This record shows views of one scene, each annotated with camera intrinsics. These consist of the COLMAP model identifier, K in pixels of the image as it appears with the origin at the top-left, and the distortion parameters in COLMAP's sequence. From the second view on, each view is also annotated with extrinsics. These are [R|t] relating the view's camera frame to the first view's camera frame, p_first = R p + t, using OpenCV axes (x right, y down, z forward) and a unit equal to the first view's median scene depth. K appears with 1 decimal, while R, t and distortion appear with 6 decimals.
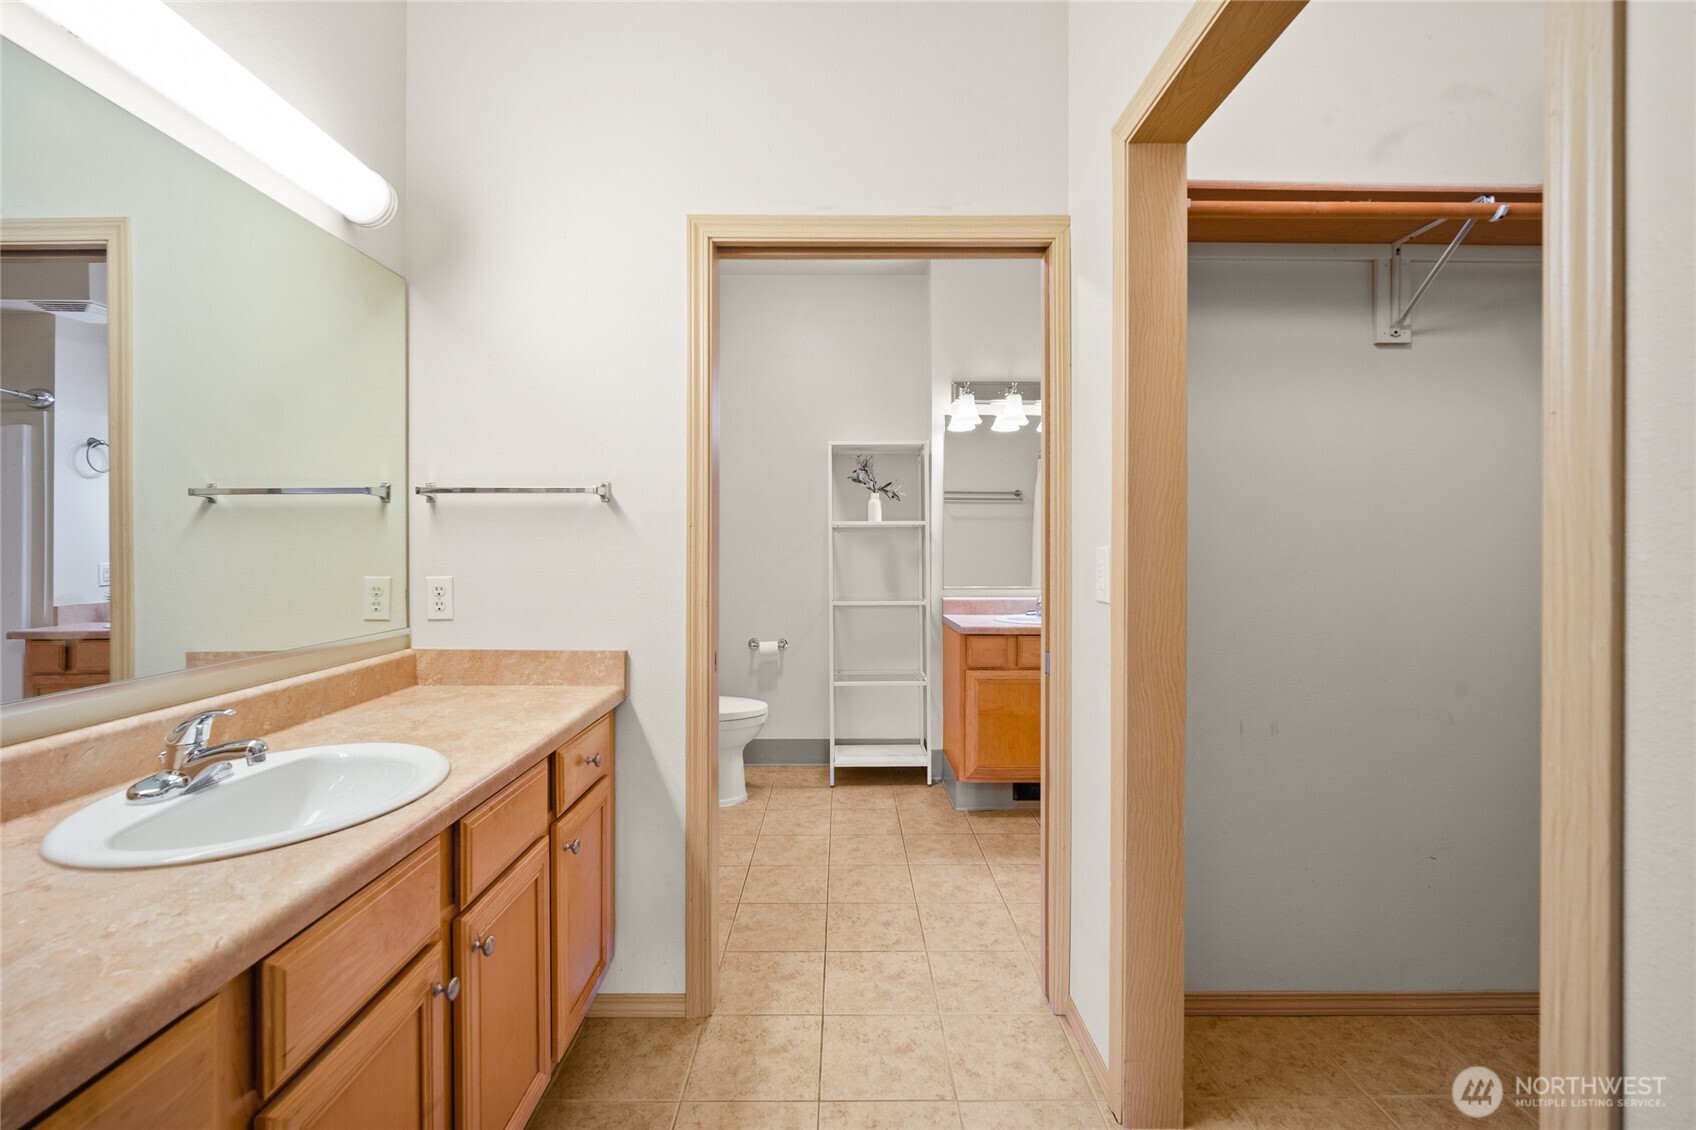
lens RADIAL K [[754.6, 0, 851.0], [0, 754.6, 564.4], [0, 0, 1]] dist [-0.011874, 0.003412]
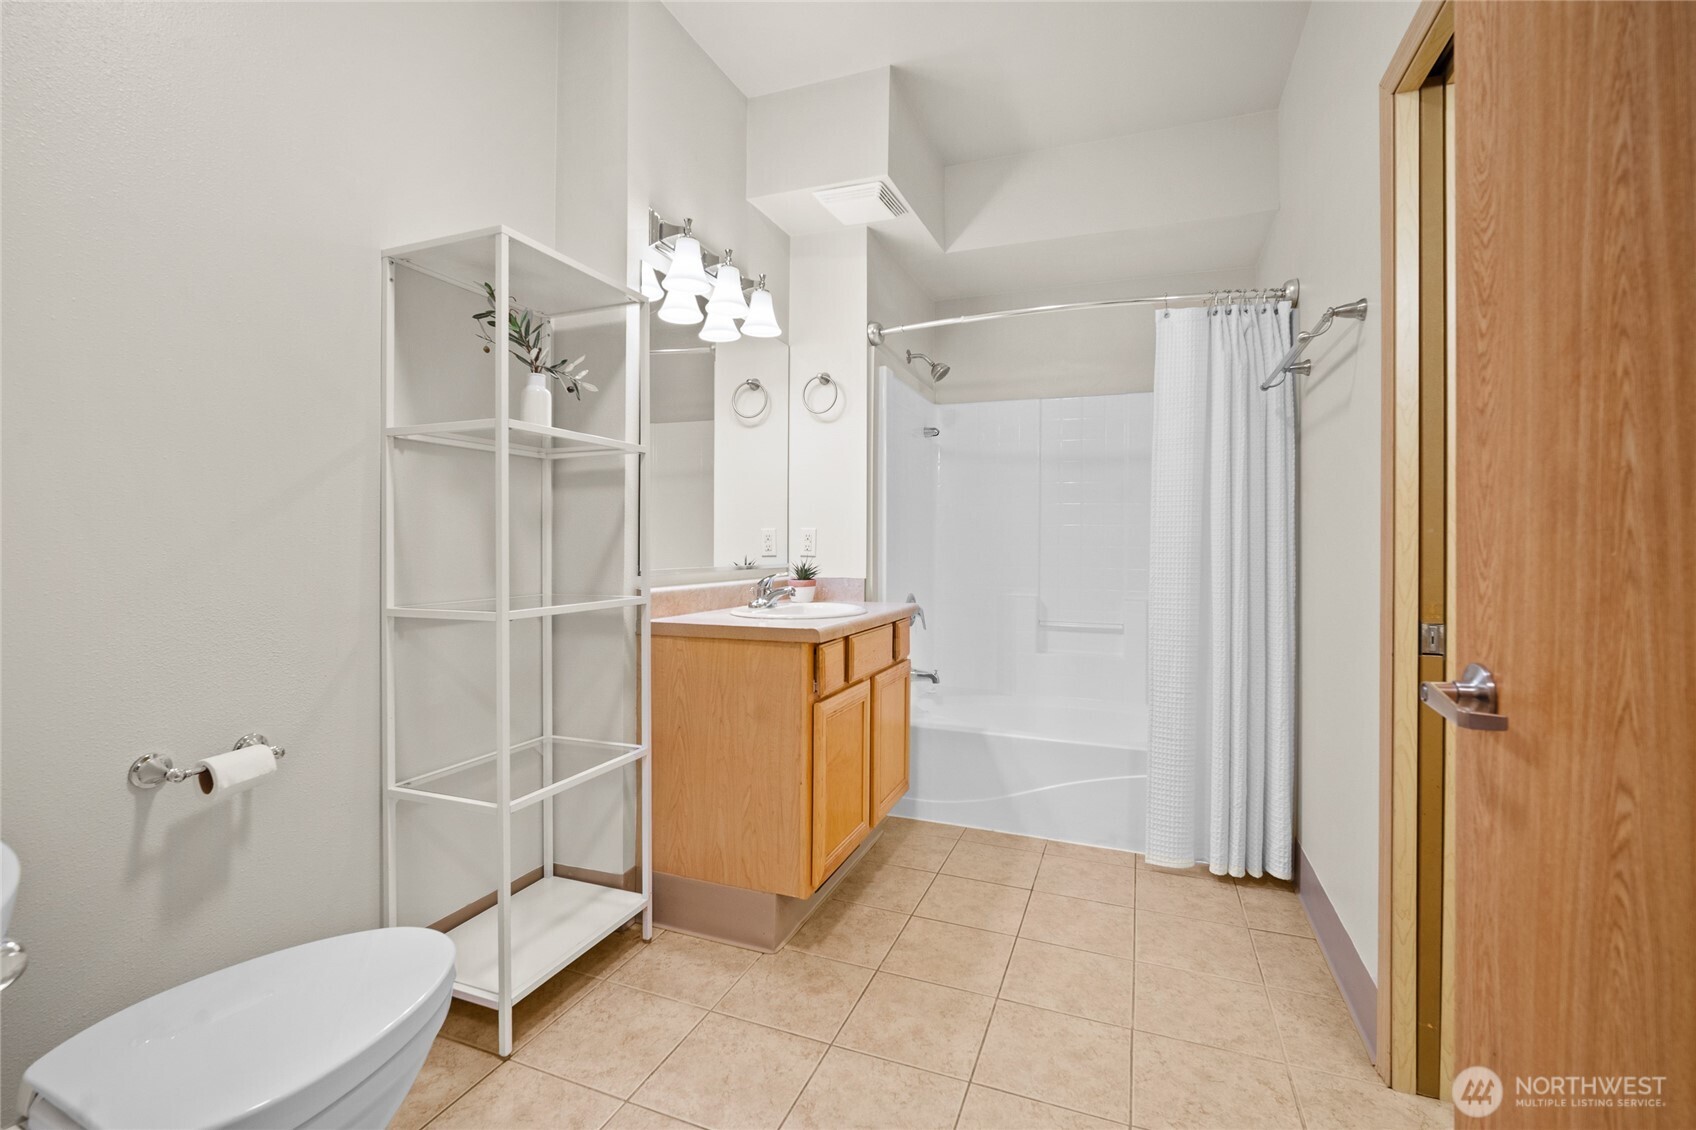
lens RADIAL K [[754.6, 0, 839.0], [0, 754.6, 539.7], [0, 0, 1]] dist [-0.011874, 0.003412]
pose [[0.377641, 0.004121, 0.925943, -0.370736], [0.020270, 0.999714, -0.012716, 0.021191], [-0.925730, 0.023571, 0.377450, 0.732426]]
